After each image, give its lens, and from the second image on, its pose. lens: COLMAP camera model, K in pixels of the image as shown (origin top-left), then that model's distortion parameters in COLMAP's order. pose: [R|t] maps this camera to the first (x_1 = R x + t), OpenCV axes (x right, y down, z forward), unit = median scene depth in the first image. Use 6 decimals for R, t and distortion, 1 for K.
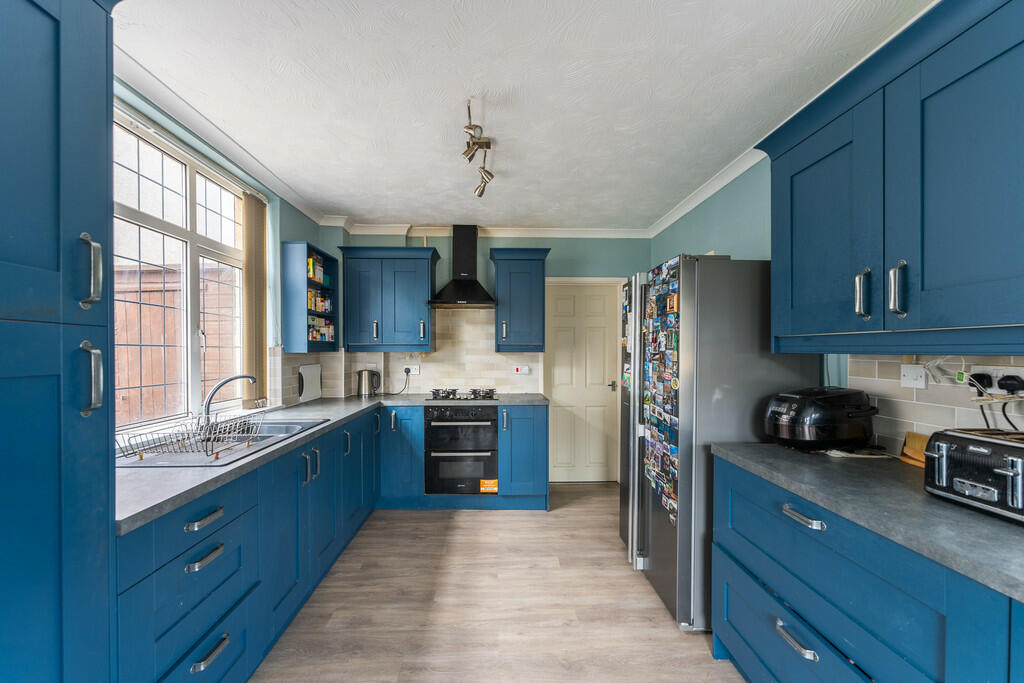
lens RADIAL K [[411.4, 0, 498.5], [0, 411.4, 354.2], [0, 0, 1]] dist [-0.001431, -0.000197]
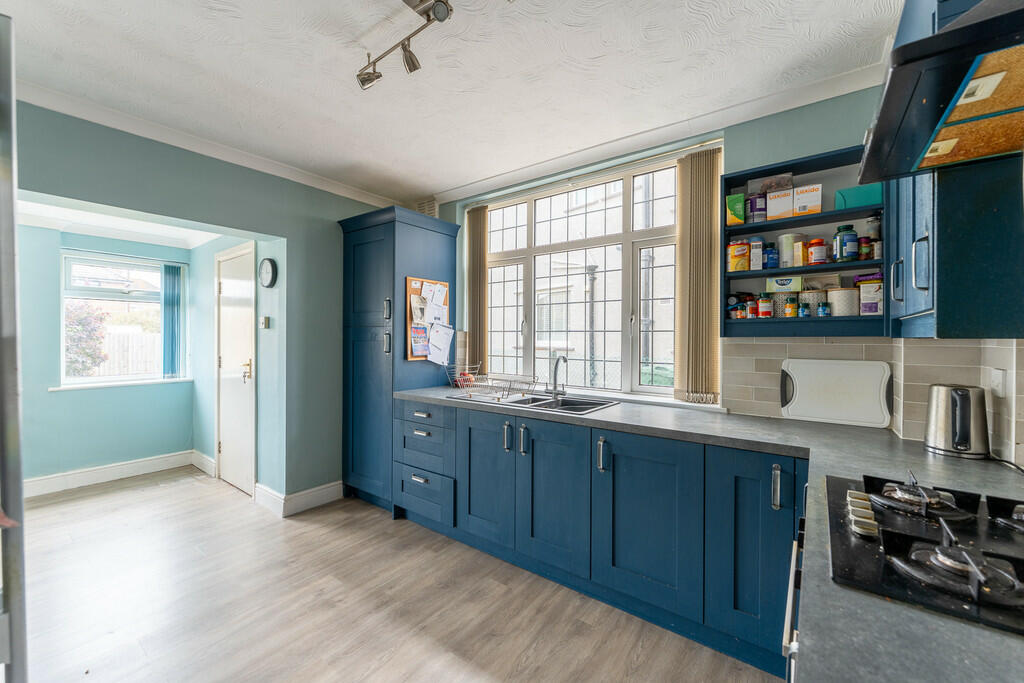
lens RADIAL K [[404.9, 0, 518.4], [0, 404.9, 336.4], [0, 0, 1]] dist [-0.000443, -0.000079]
pose [[-0.604365, -0.001074, -0.796707, 0.276357], [-0.008325, 0.999953, 0.004967, -0.005447], [0.796664, 0.009634, -0.604345, 1.137461]]
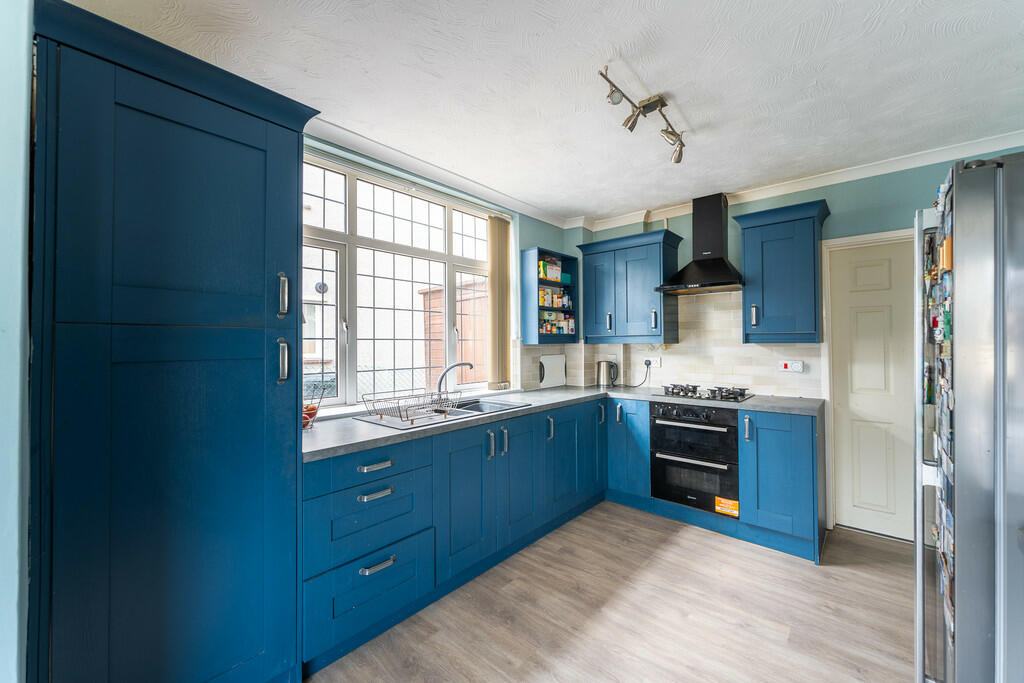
lens RADIAL K [[402.4, 0, 514.0], [0, 402.4, 338.8], [0, 0, 1]] dist [-0.000155, 0.000108]
pose [[0.740231, -0.010562, -0.672270, 0.231646], [-0.000135, 0.999874, -0.015858, -0.001183], [0.672353, 0.011829, 0.740137, 0.132988]]
